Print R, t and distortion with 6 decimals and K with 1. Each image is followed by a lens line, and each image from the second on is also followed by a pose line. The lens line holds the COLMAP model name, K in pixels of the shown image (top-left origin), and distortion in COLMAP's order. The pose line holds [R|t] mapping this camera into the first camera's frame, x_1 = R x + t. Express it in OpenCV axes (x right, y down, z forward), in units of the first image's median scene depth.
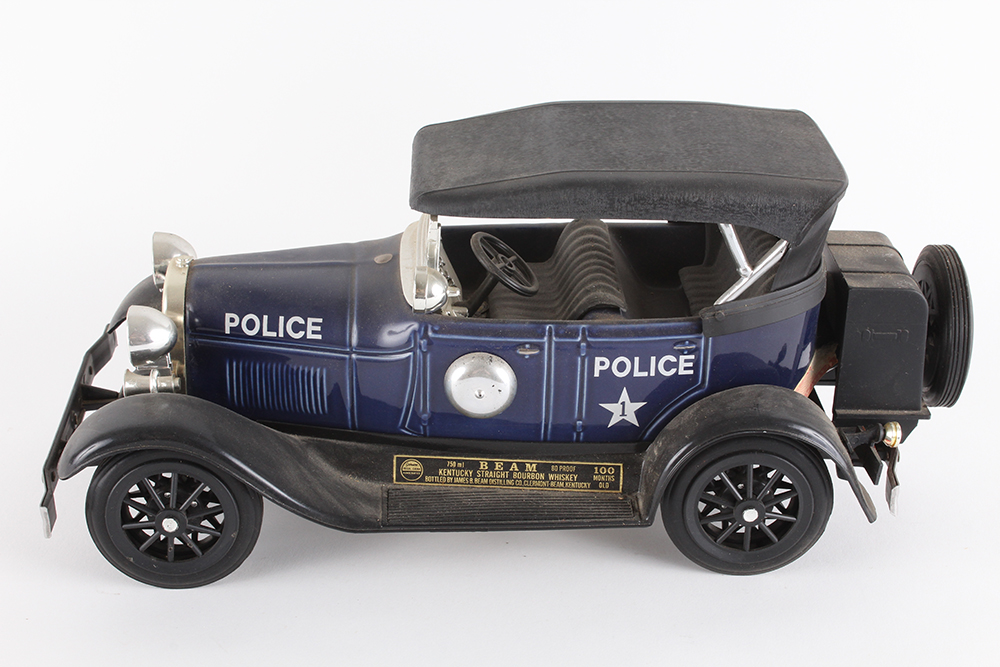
lens RADIAL K [[1882.2, 0, 500.0], [0, 1882.2, 333.5], [0, 0, 1]] dist [0.051108, 0.023666]
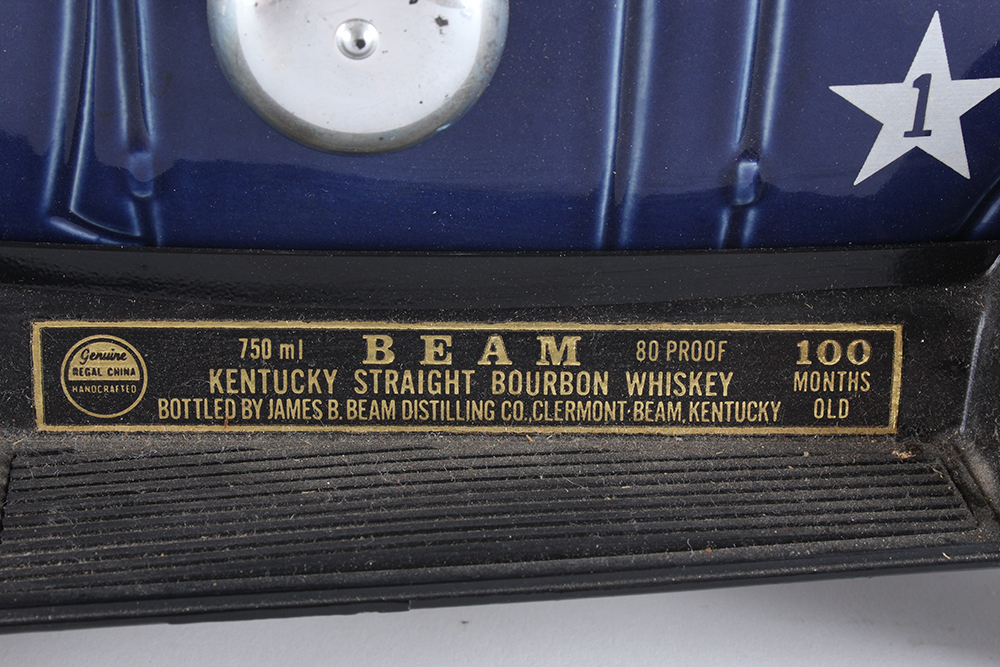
lens RADIAL K [[2051.3, 0, 500.0], [0, 2051.3, 333.5], [0, 0, 1]] dist [0.004971, -0.021043]
pose [[0.996976, -0.033032, 0.070336, -0.011854], [0.030751, 0.998973, 0.033268, 0.058915], [-0.071362, -0.031005, 0.996968, 0.714431]]
